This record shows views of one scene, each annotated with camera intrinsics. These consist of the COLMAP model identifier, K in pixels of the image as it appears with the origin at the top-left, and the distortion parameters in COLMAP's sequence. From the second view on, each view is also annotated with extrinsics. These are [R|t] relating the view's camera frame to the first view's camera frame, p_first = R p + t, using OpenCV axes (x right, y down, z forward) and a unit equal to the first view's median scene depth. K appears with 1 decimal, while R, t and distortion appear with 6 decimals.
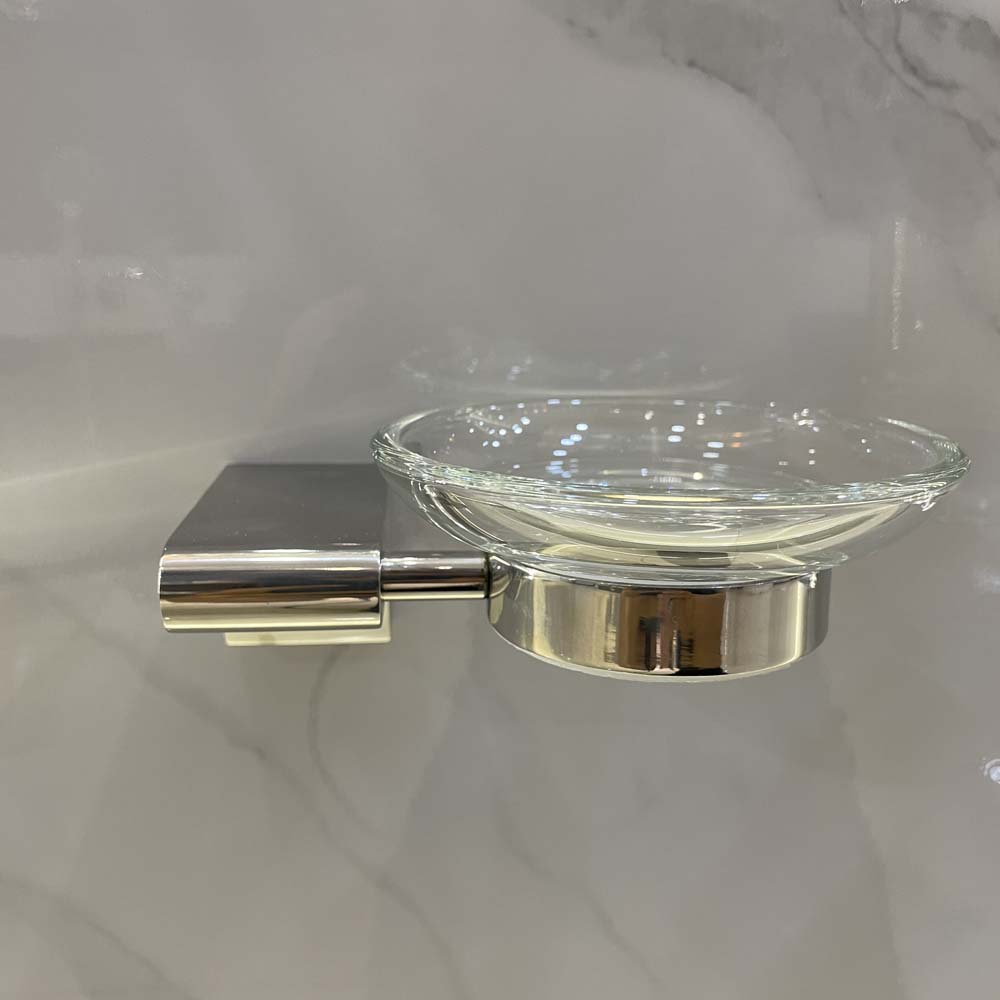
lens RADIAL K [[1025.3, 0, 505.5], [0, 1025.3, 496.0], [0, 0, 1]] dist [0.005005, 0.000000]
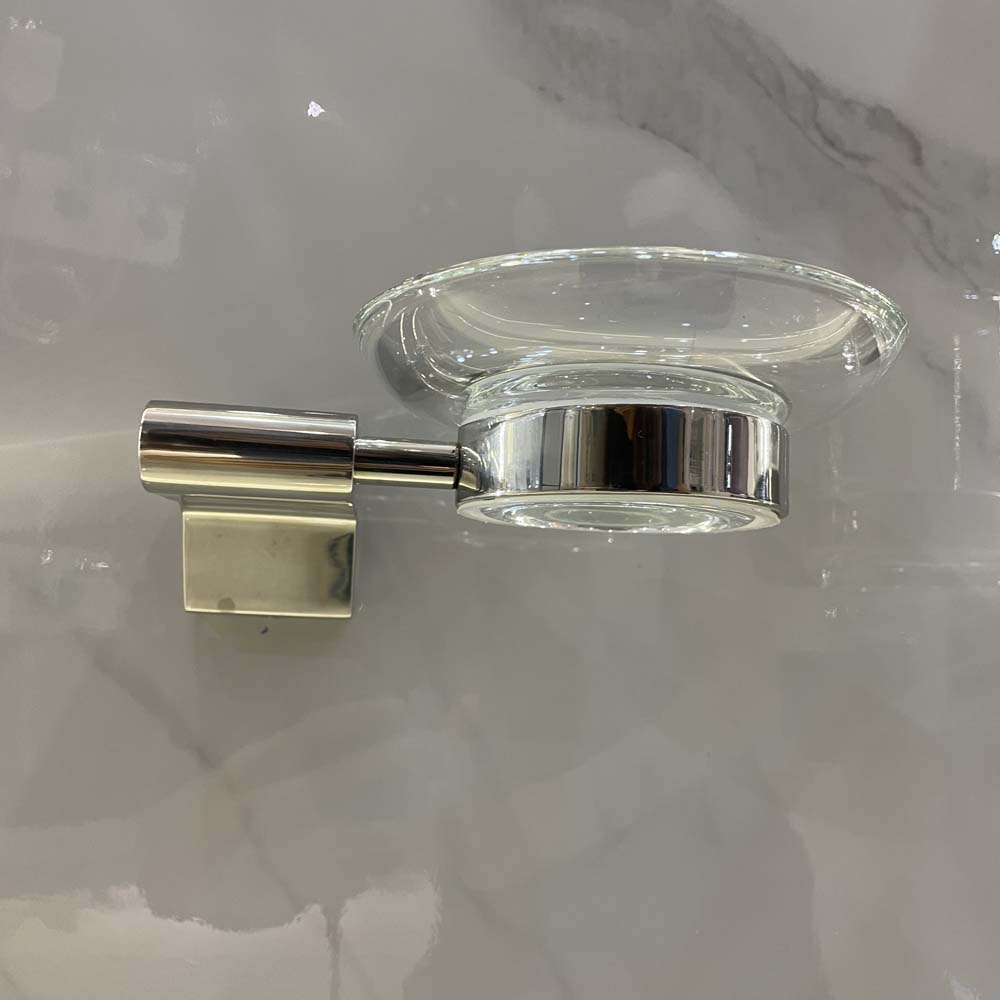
lens RADIAL K [[1025.3, 0, 496.0], [0, 1025.3, 499.2], [0, 0, 1]] dist [0.005005, 0.000000]
pose [[0.998852, 0.035345, 0.032331, -0.009021], [-0.023973, 0.953188, -0.301428, 0.337918], [-0.041471, 0.300307, 0.952941, 0.021826]]
